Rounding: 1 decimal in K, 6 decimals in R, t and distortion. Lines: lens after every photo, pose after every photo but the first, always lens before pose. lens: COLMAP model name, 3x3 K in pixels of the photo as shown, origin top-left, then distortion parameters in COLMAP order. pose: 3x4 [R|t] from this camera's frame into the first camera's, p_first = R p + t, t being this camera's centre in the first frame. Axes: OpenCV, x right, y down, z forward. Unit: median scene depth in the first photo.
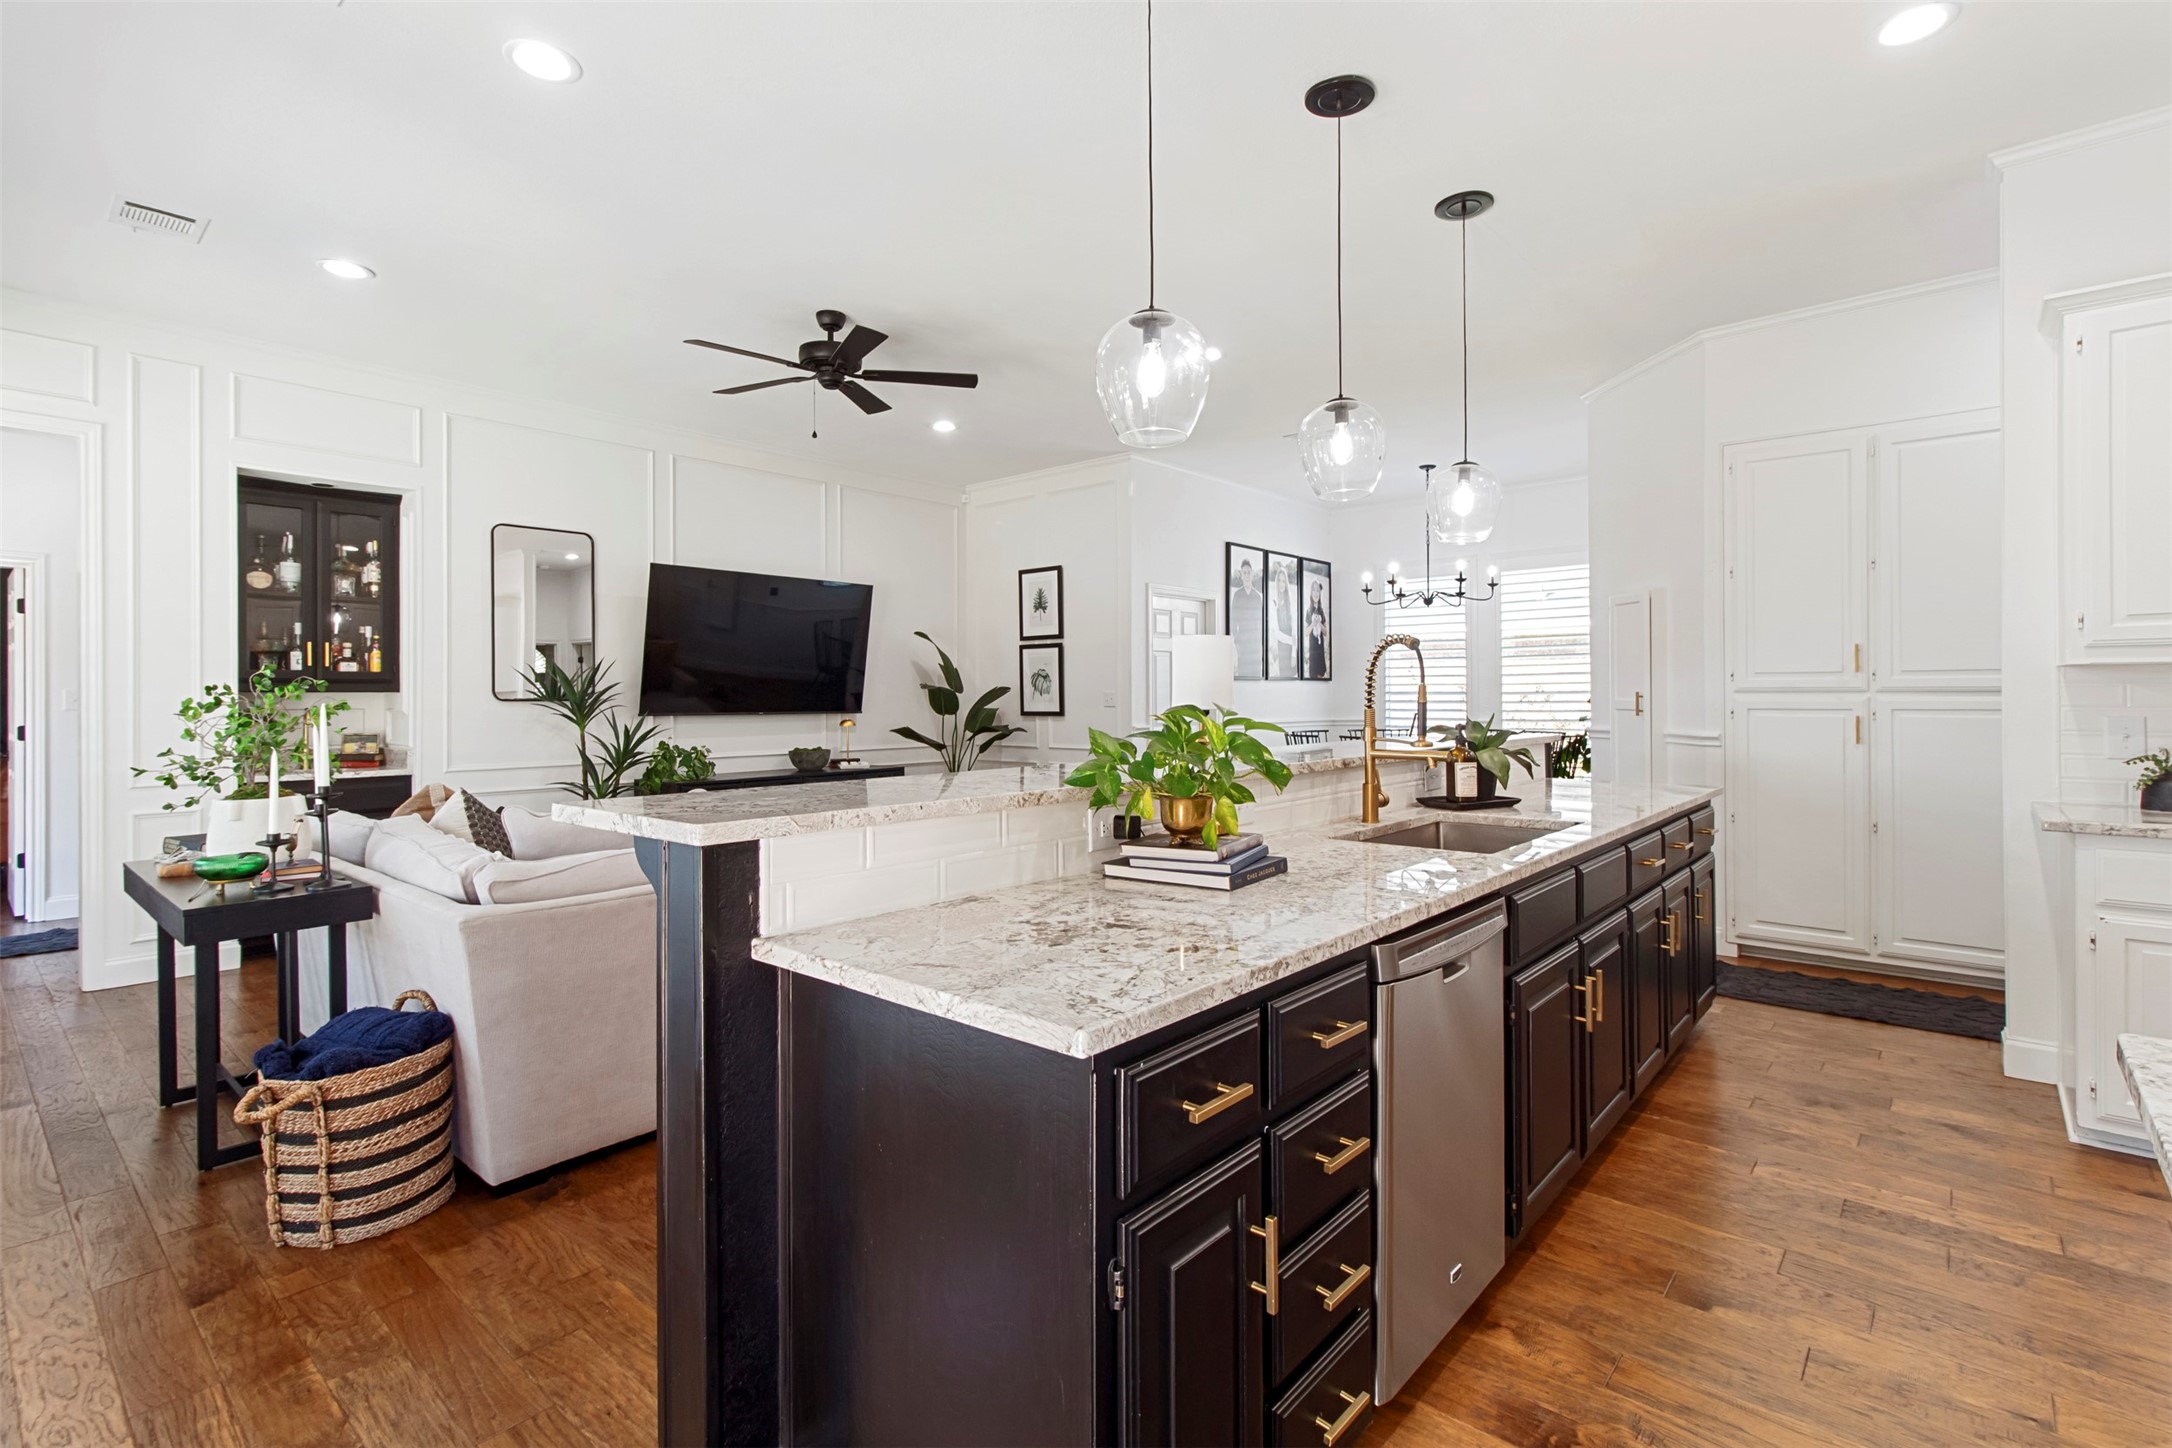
lens RADIAL K [[1014.3, 0, 1097.7], [0, 1014.3, 701.8], [0, 0, 1]] dist [0.002647, 0.001192]
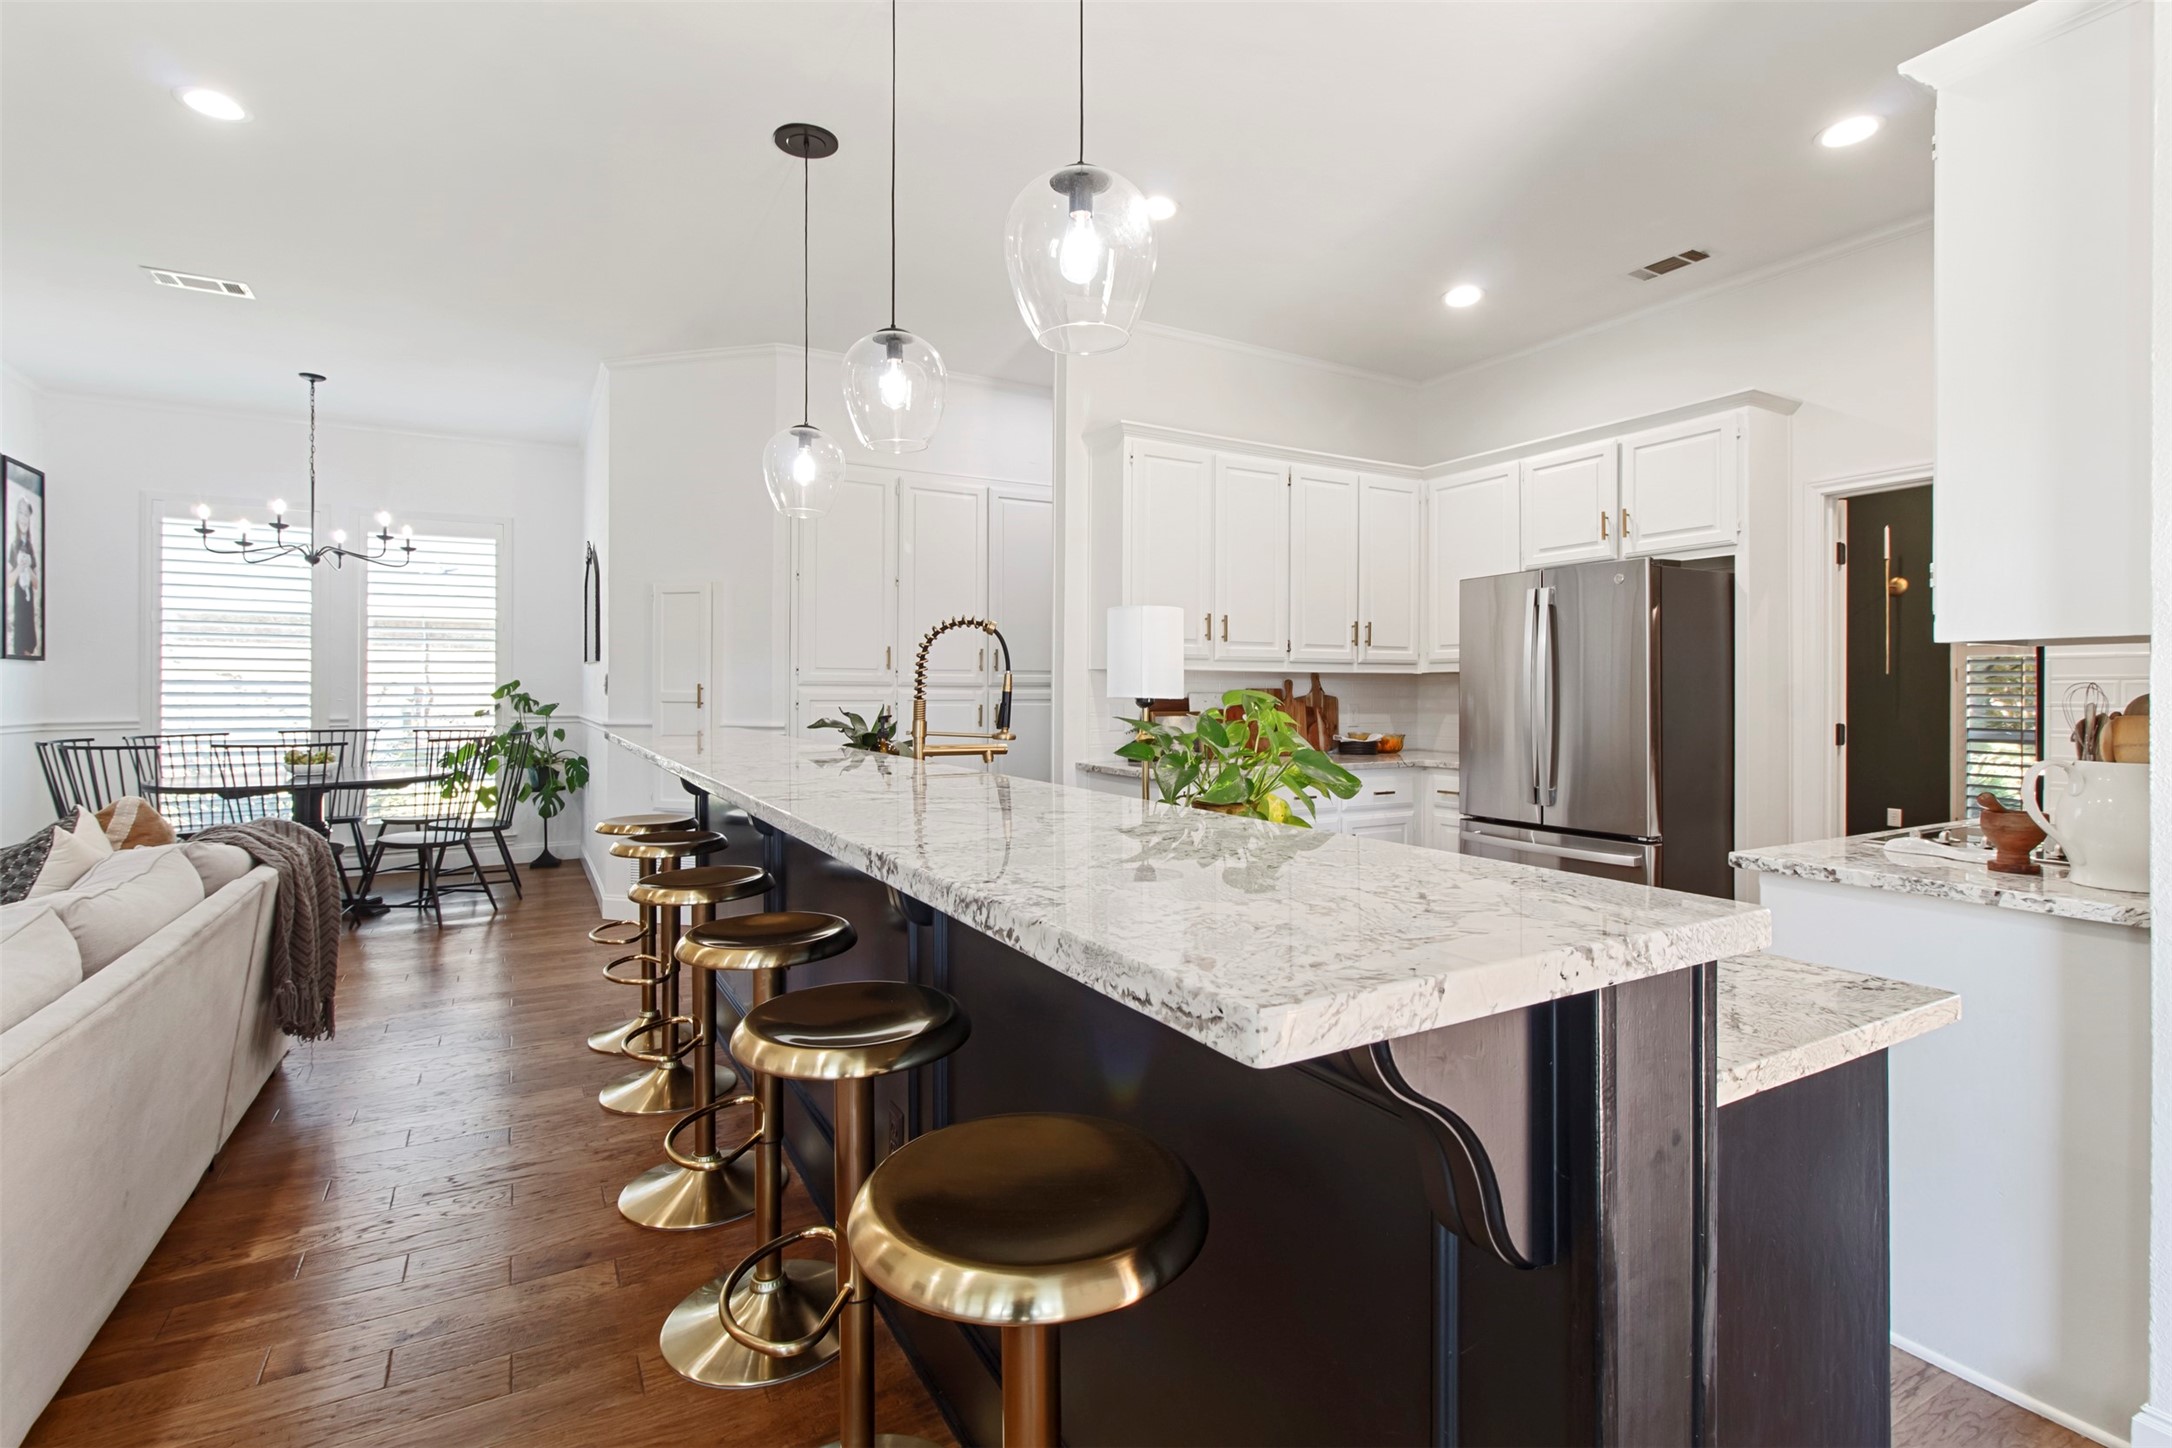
lens RADIAL K [[1014.3, 0, 1097.7], [0, 1014.3, 701.8], [0, 0, 1]] dist [0.002647, 0.001192]
pose [[0.324231, -0.006675, 0.945954, -0.190275], [0.001047, 0.999977, 0.006698, 0.001079], [-0.945977, -0.001181, 0.324231, 0.216560]]
